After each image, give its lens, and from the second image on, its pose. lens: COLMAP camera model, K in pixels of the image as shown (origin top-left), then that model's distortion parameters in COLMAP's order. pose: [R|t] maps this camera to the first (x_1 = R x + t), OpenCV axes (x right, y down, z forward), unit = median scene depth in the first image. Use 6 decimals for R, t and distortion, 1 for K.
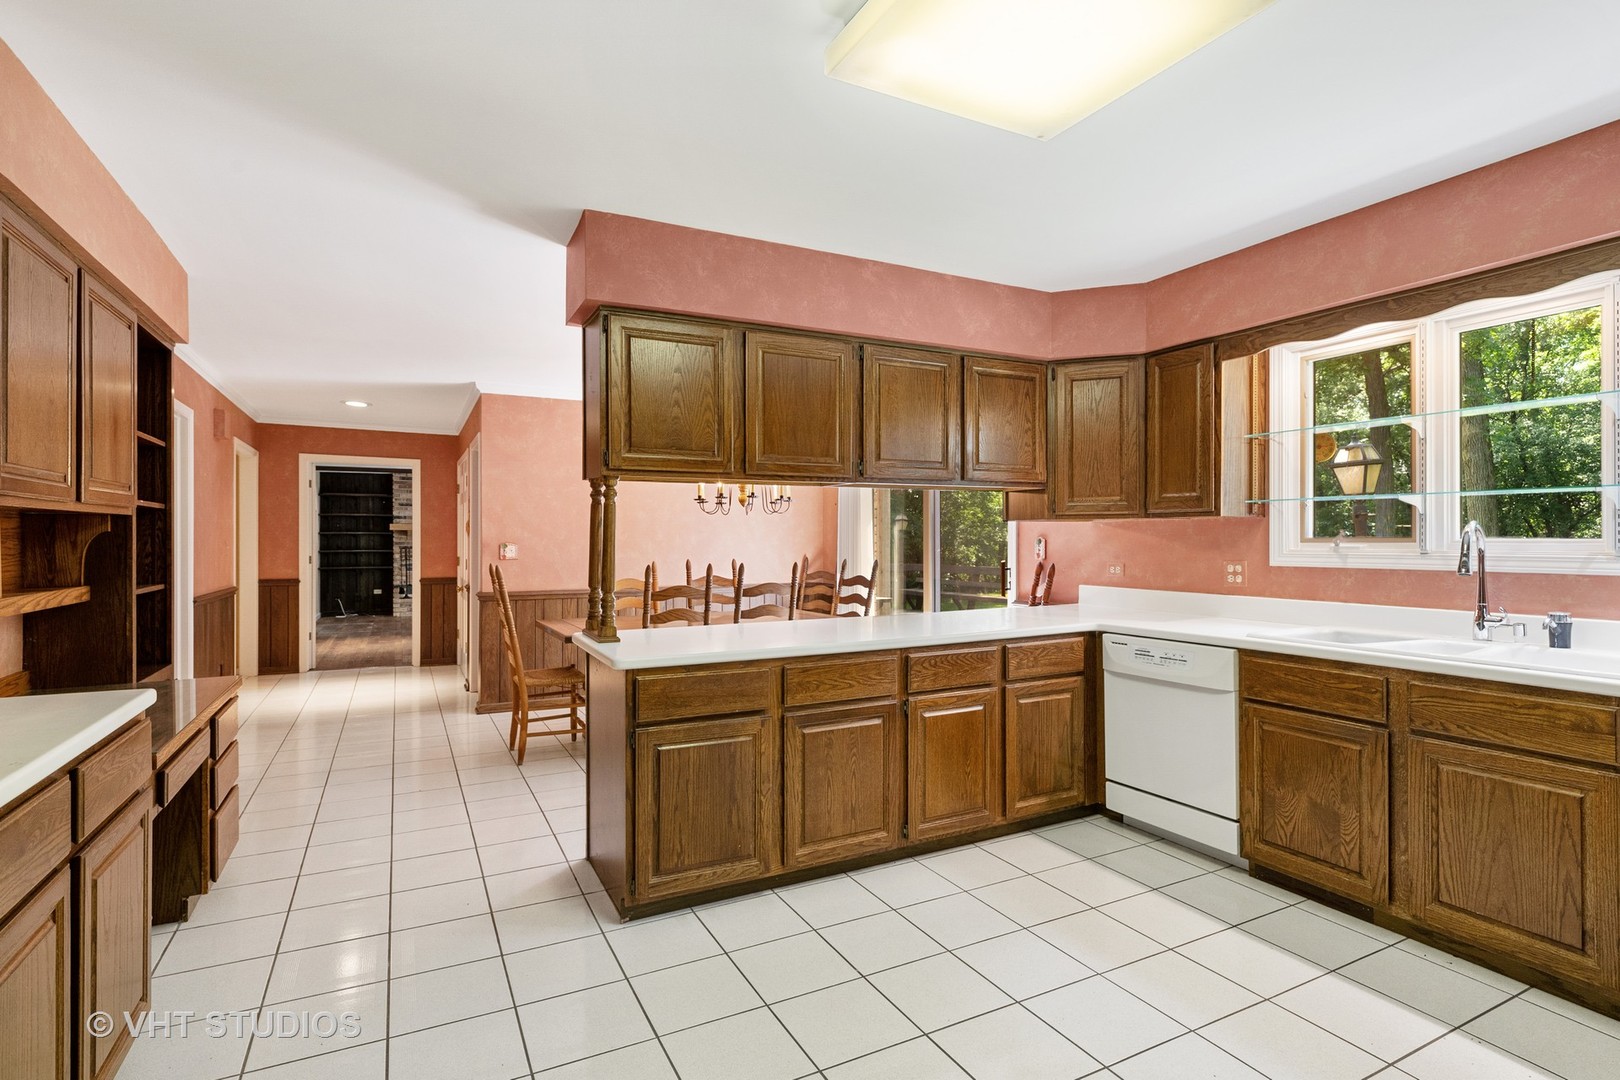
lens RADIAL K [[795.0, 0, 805.1], [0, 795.0, 537.9], [0, 0, 1]] dist [-0.001350, -0.001543]
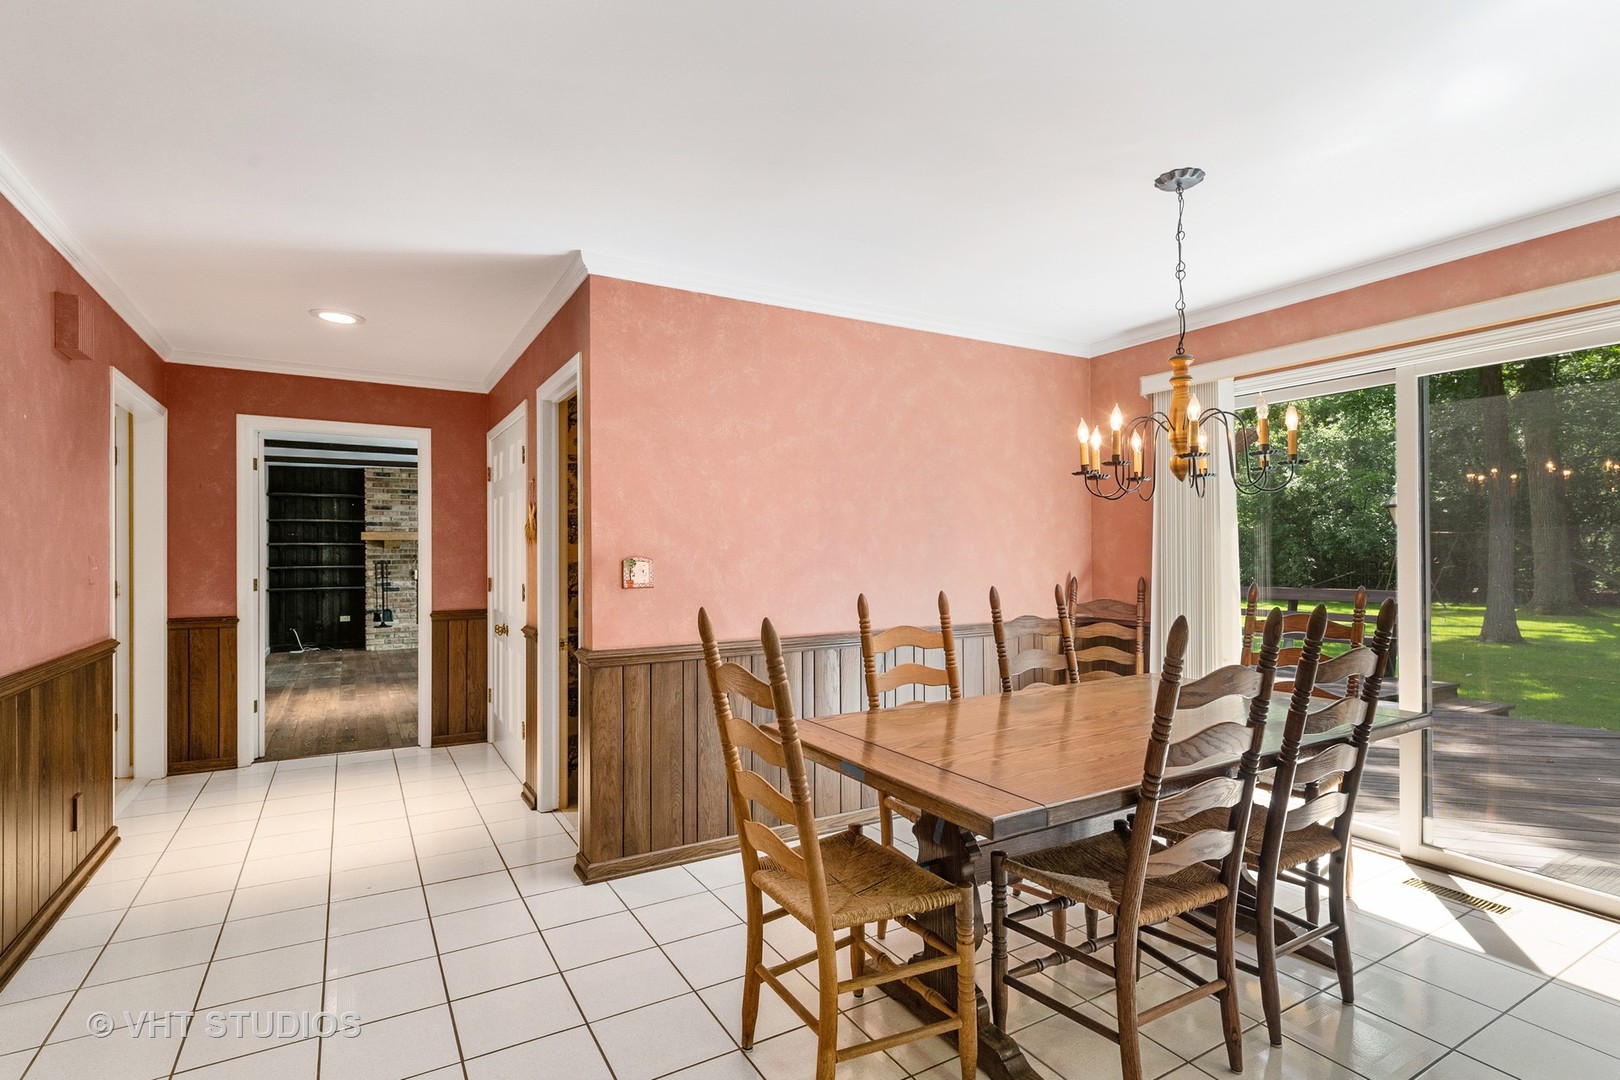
lens RADIAL K [[795.0, 0, 811.7], [0, 795.0, 543.1], [0, 0, 1]] dist [-0.001350, -0.001543]
pose [[0.998571, -0.005613, 0.053154, -0.120535], [0.005910, 0.999968, -0.005436, 0.000154], [-0.053122, 0.005743, 0.998572, 0.194102]]
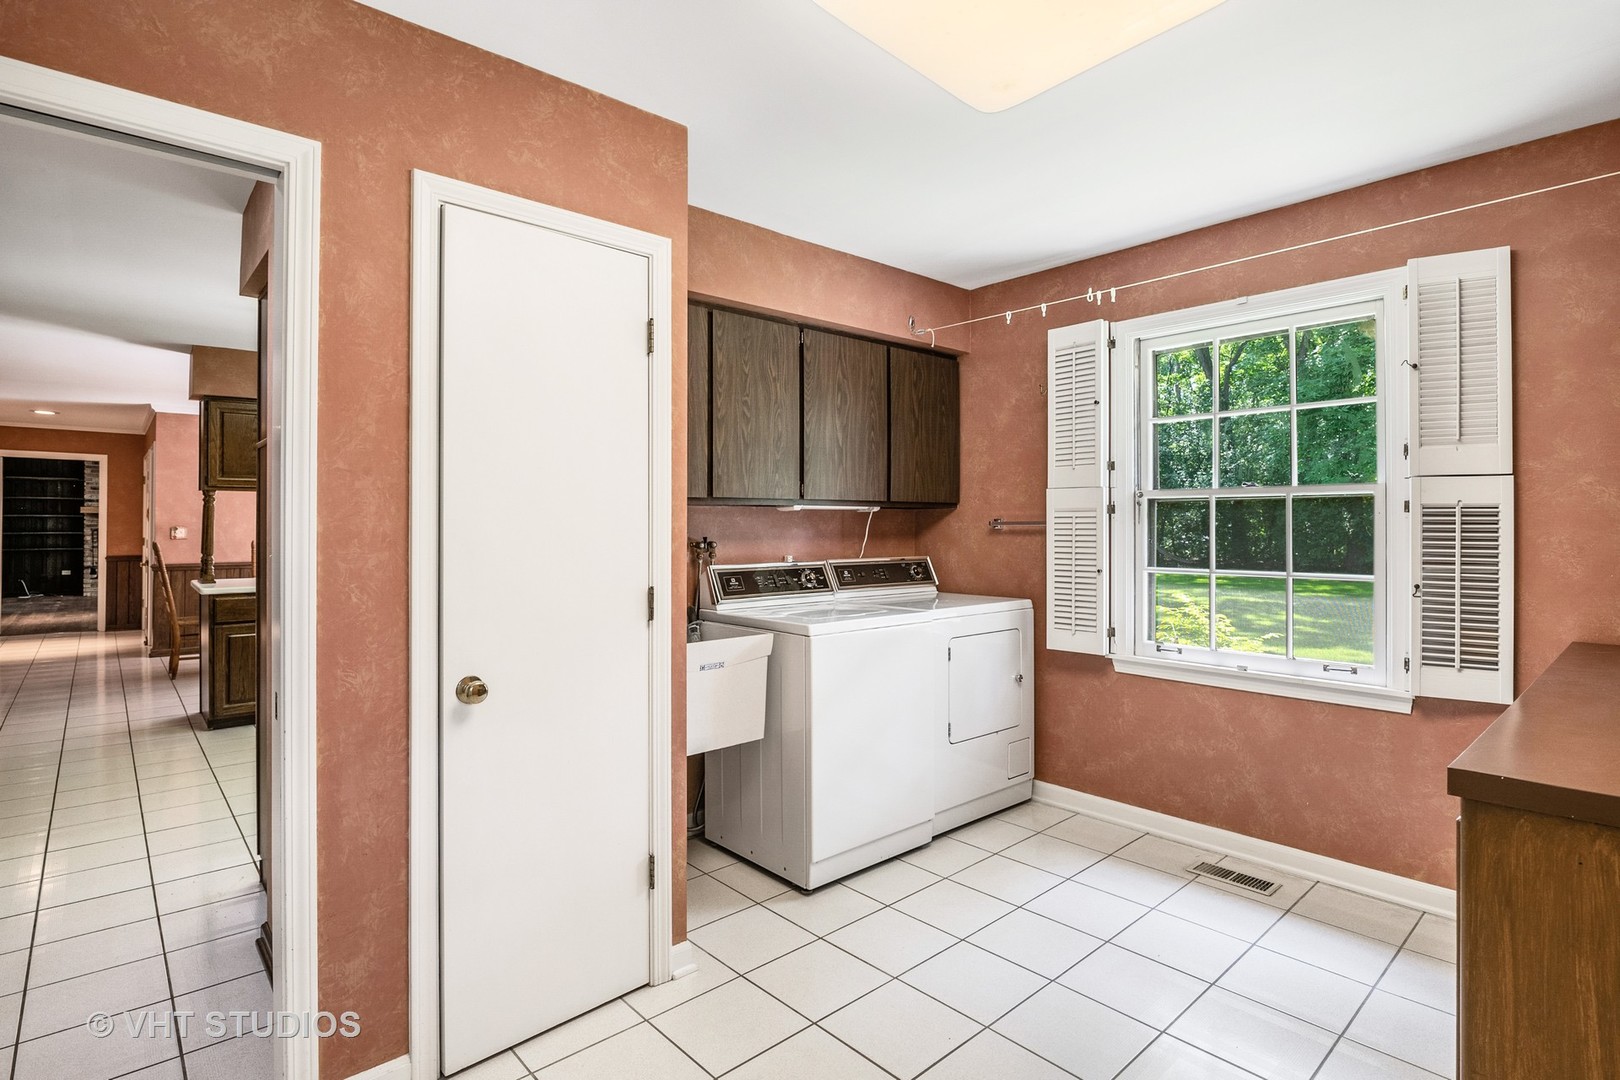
lens RADIAL K [[795.0, 0, 755.4], [0, 795.0, 514.1], [0, 0, 1]] dist [-0.001350, -0.001543]
pose [[0.976261, 0.004595, 0.216548, 0.114395], [-0.002940, 0.999964, -0.007966, -0.002740], [-0.216577, 0.007140, 0.976239, -0.203974]]
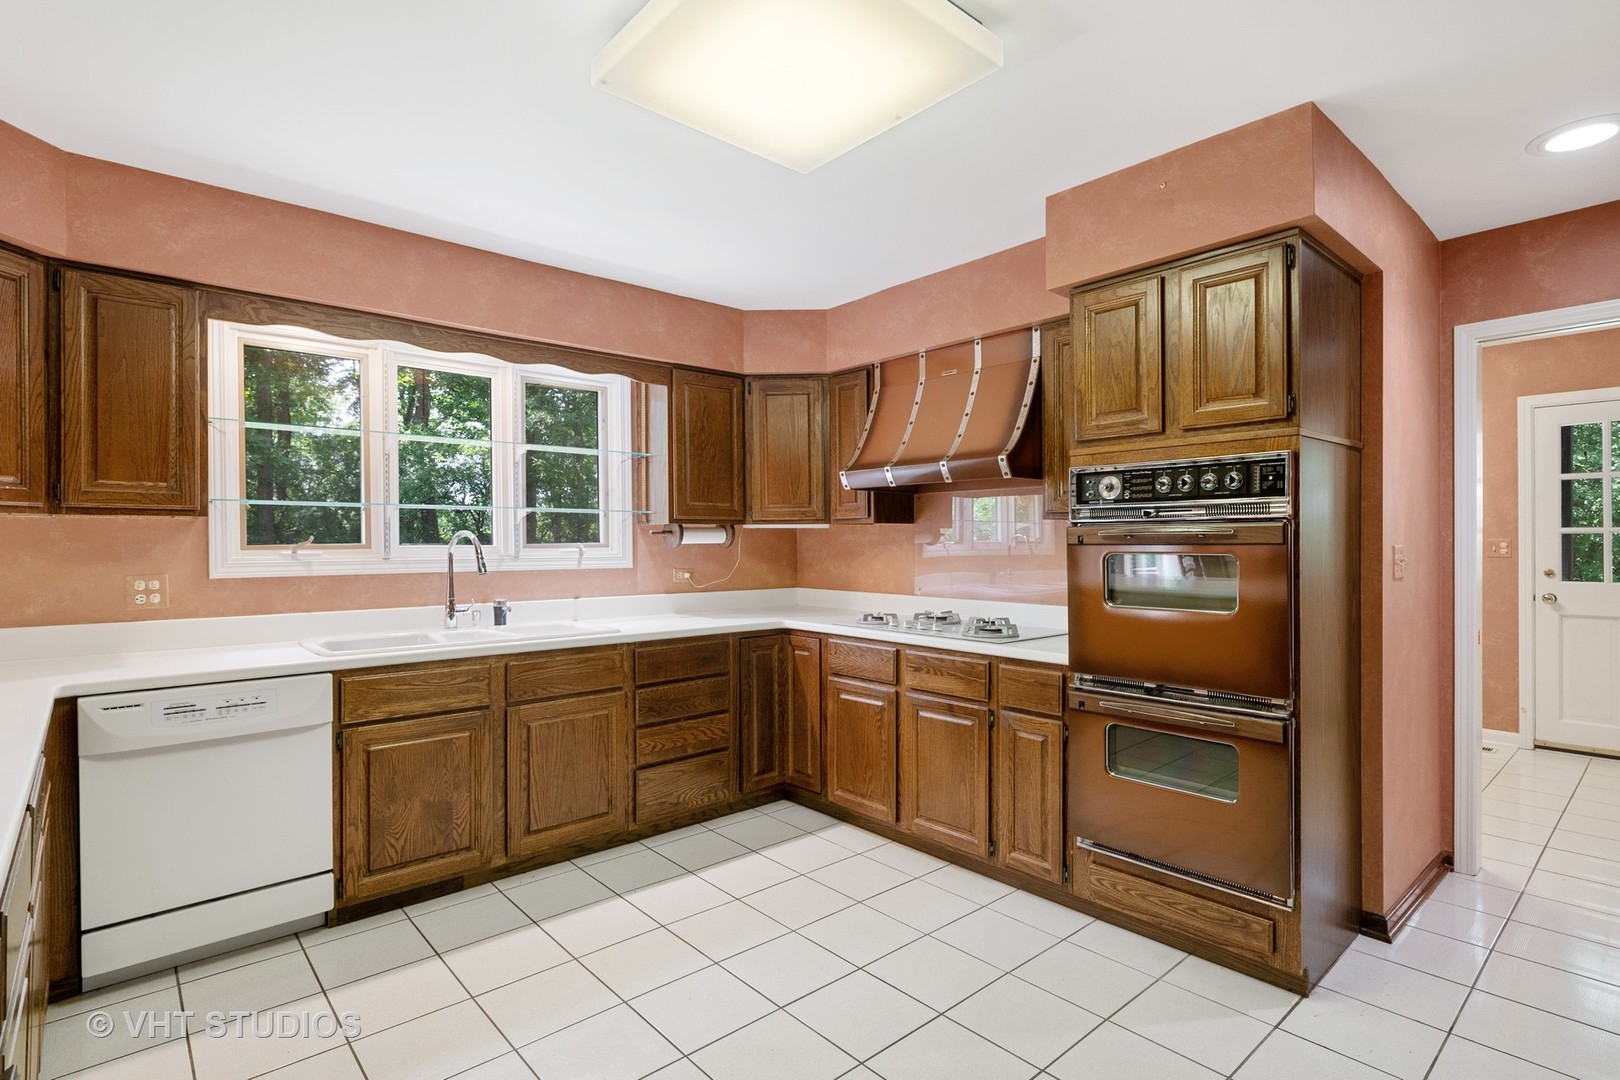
lens RADIAL K [[795.0, 0, 801.1], [0, 795.0, 541.5], [0, 0, 1]] dist [-0.001350, -0.001543]
pose [[-0.242747, 0.006349, 0.970069, -0.595272], [0.004351, 0.999976, -0.005456, 0.006246], [-0.970080, 0.002897, -0.242769, 0.996057]]
